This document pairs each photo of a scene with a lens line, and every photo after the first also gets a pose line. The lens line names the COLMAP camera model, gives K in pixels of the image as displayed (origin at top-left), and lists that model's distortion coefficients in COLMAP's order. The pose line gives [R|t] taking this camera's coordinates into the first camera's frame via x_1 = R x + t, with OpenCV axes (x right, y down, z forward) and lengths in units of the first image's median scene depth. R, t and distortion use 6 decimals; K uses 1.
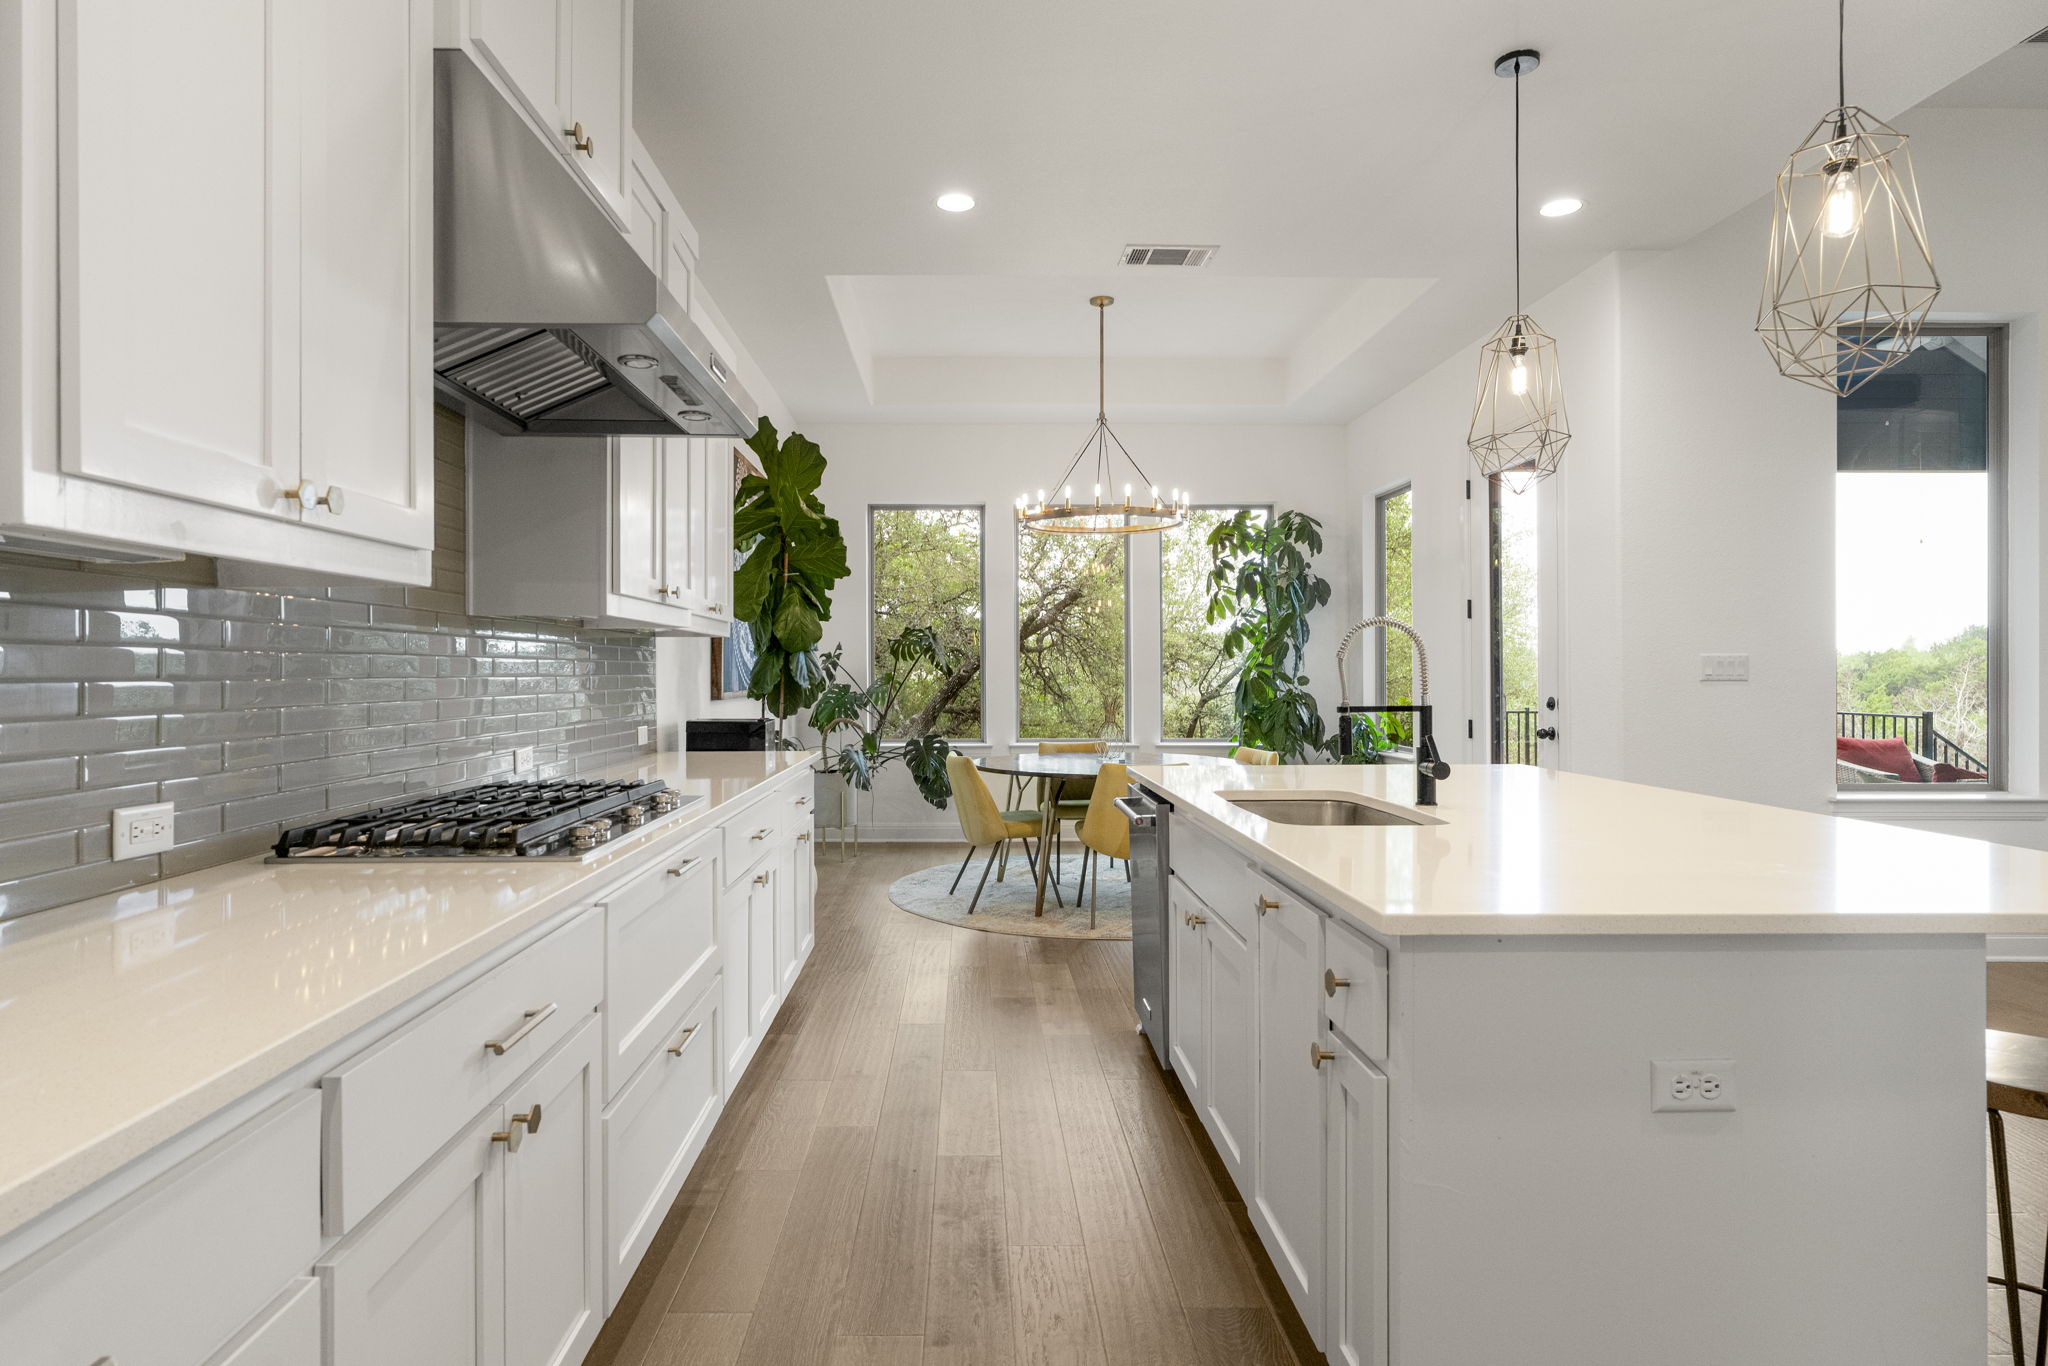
lens RADIAL K [[1104.4, 0, 1014.1], [0, 1104.4, 677.9], [0, 0, 1]] dist [0.004630, 0.000513]
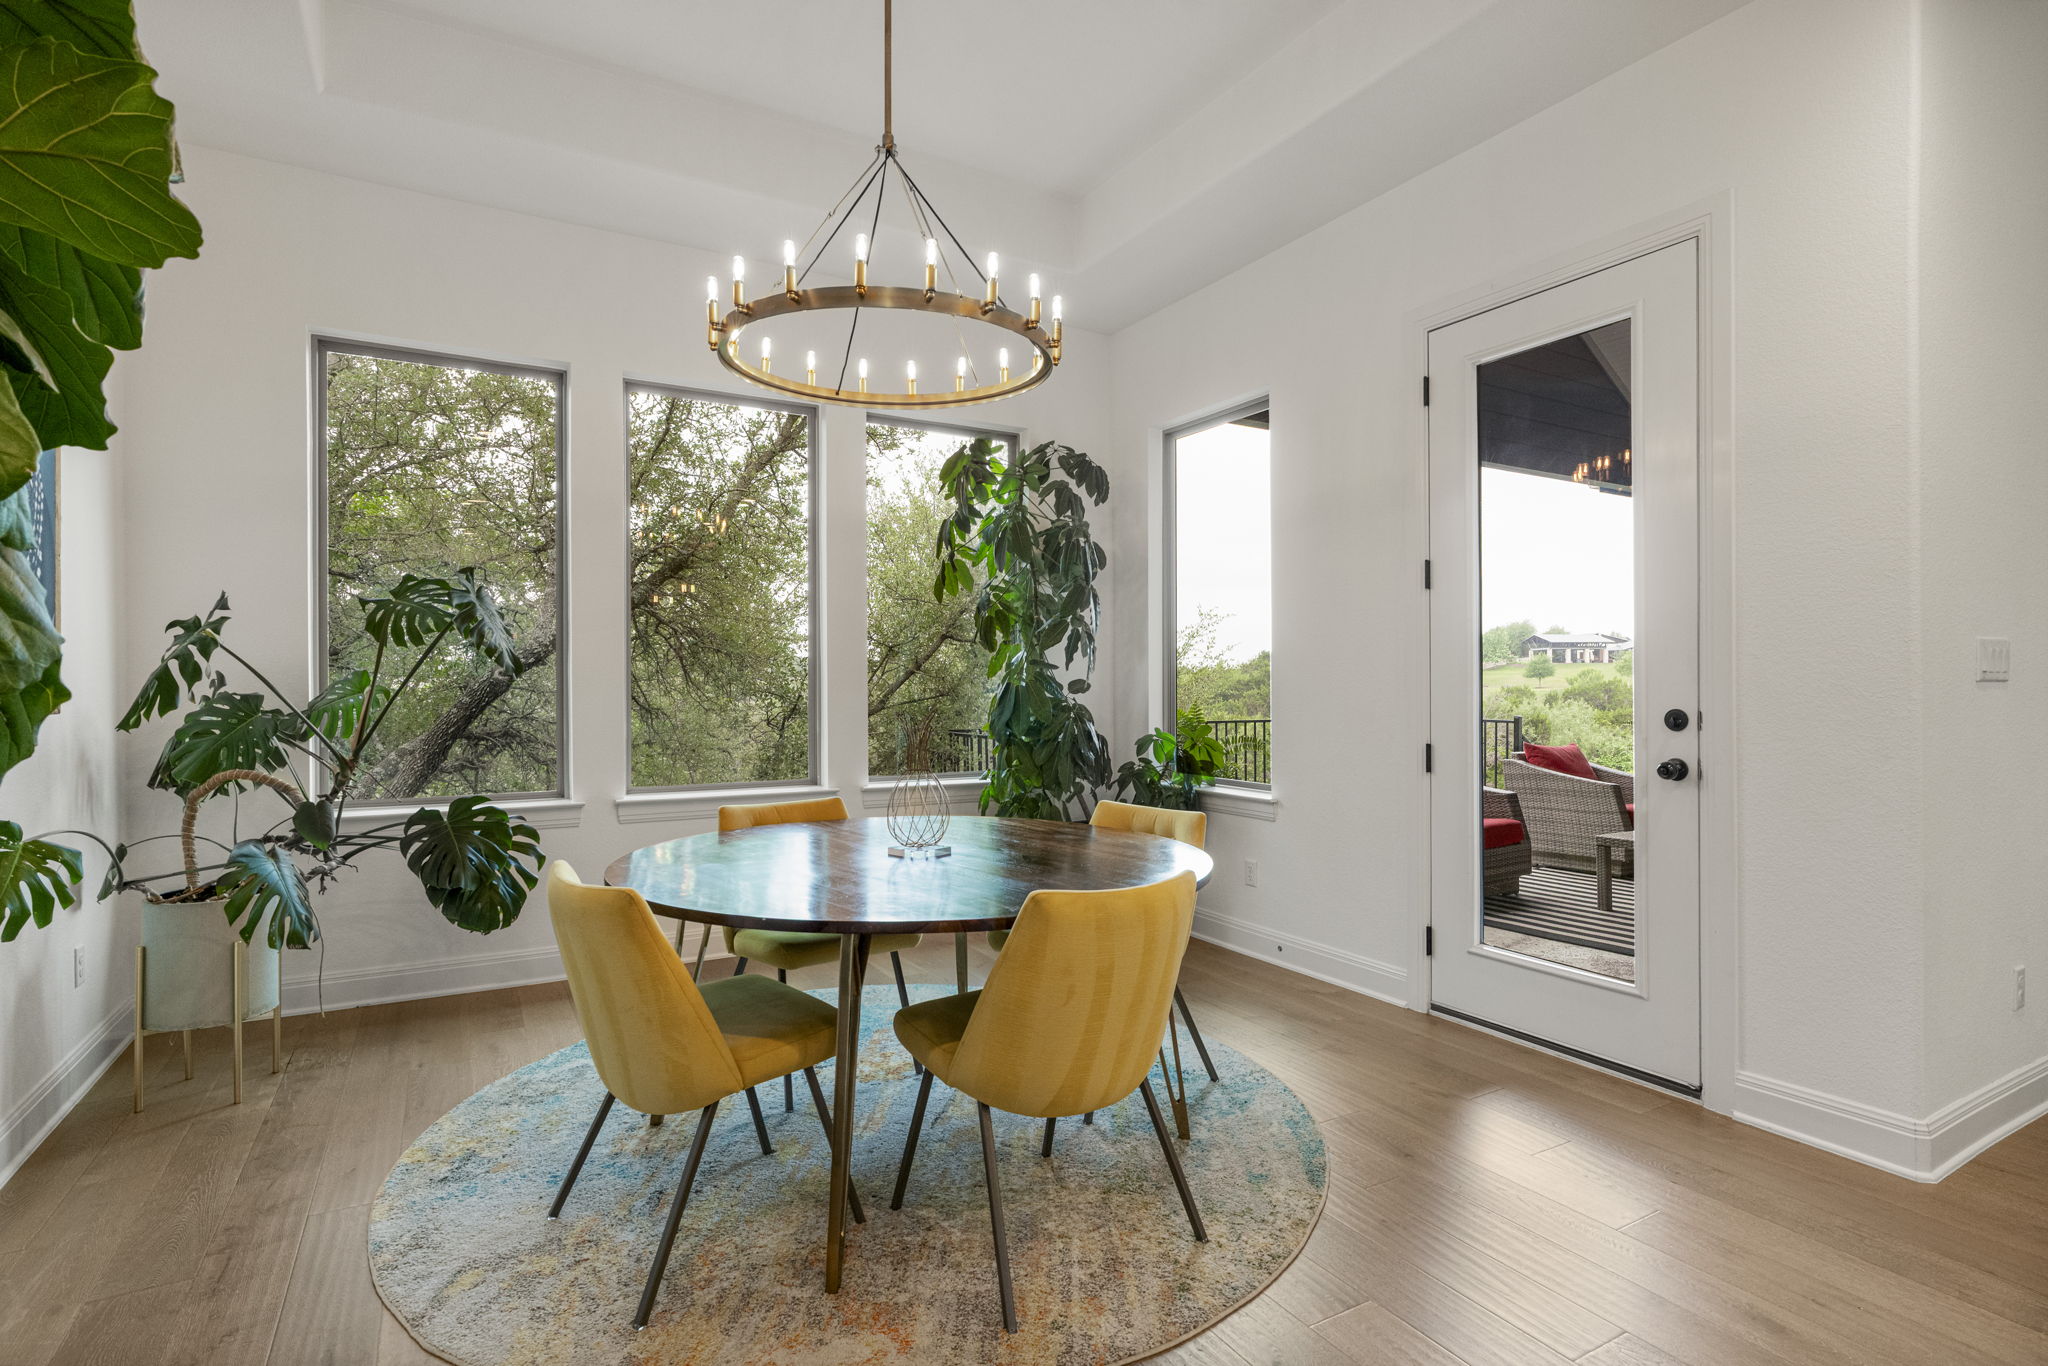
lens RADIAL K [[998.3, 0, 1027.1], [0, 998.3, 686.7], [0, 0, 1]] dist [-0.001102, -0.000236]
pose [[0.885547, 0.000098, 0.464549, -0.059543], [0.000754, 0.999998, -0.001647, 0.003905], [-0.464549, 0.001808, 0.885546, 0.485459]]
